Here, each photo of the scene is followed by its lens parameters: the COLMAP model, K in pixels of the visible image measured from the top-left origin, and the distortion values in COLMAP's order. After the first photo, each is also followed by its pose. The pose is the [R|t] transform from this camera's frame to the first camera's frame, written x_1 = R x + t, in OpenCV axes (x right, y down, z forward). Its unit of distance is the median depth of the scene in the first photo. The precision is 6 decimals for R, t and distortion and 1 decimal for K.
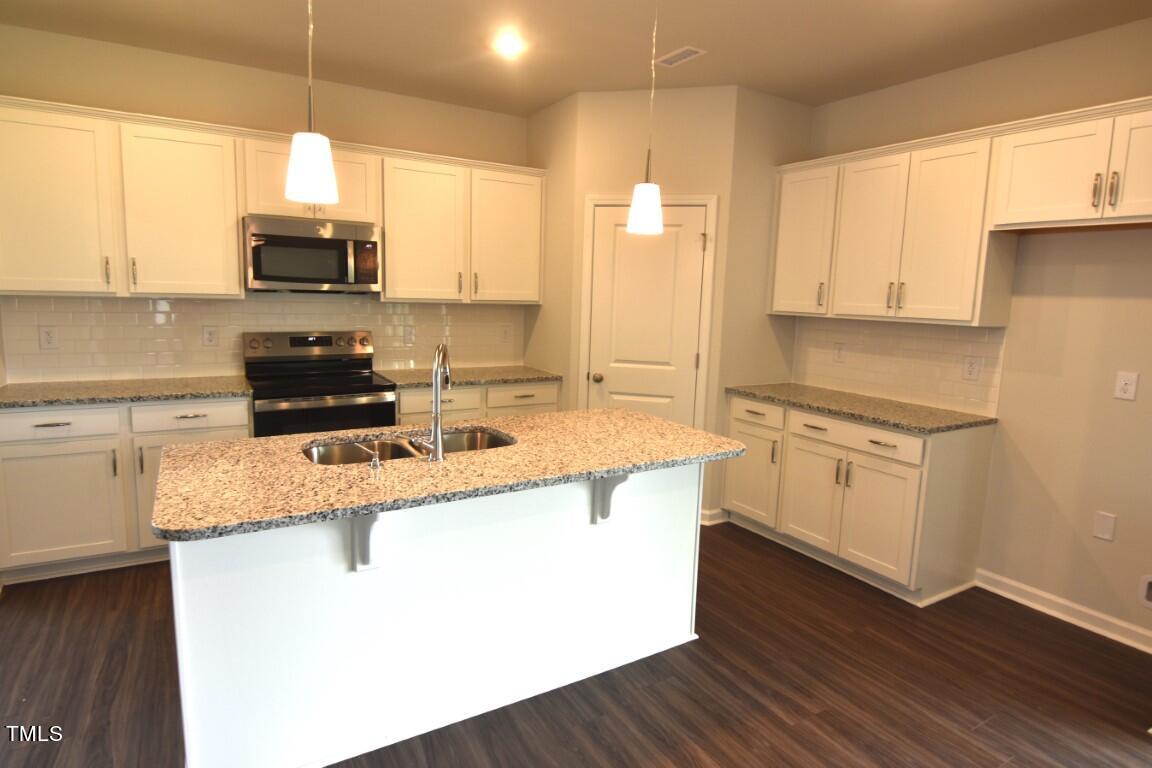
lens RADIAL K [[621.5, 0, 576.0], [0, 621.5, 384.0], [0, 0, 1]] dist [0.004531, -0.020156]
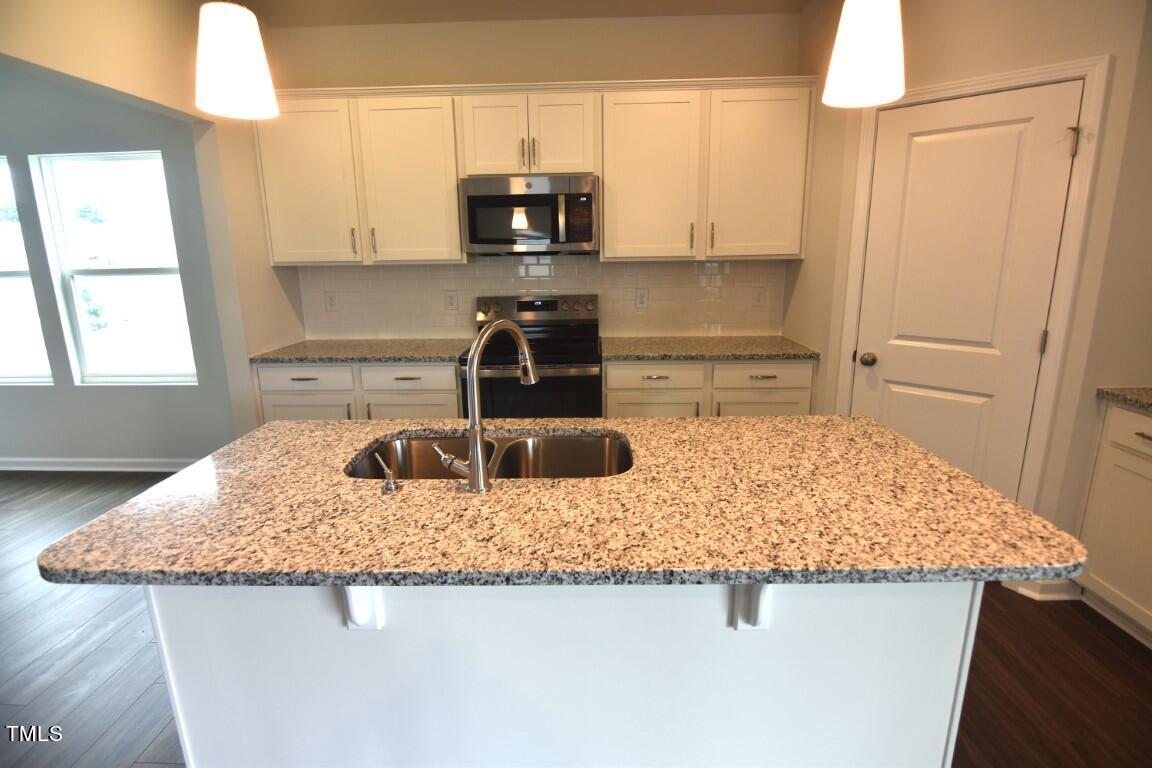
lens RADIAL K [[560.2, 0, 575.5], [0, 560.2, 381.1], [0, 0, 1]] dist [-0.003752, -0.013419]
pose [[0.843750, 0.078680, -0.530938, 0.120728], [-0.037909, 0.995463, 0.087275, -0.036143], [0.535396, -0.053511, 0.842904, 0.349461]]
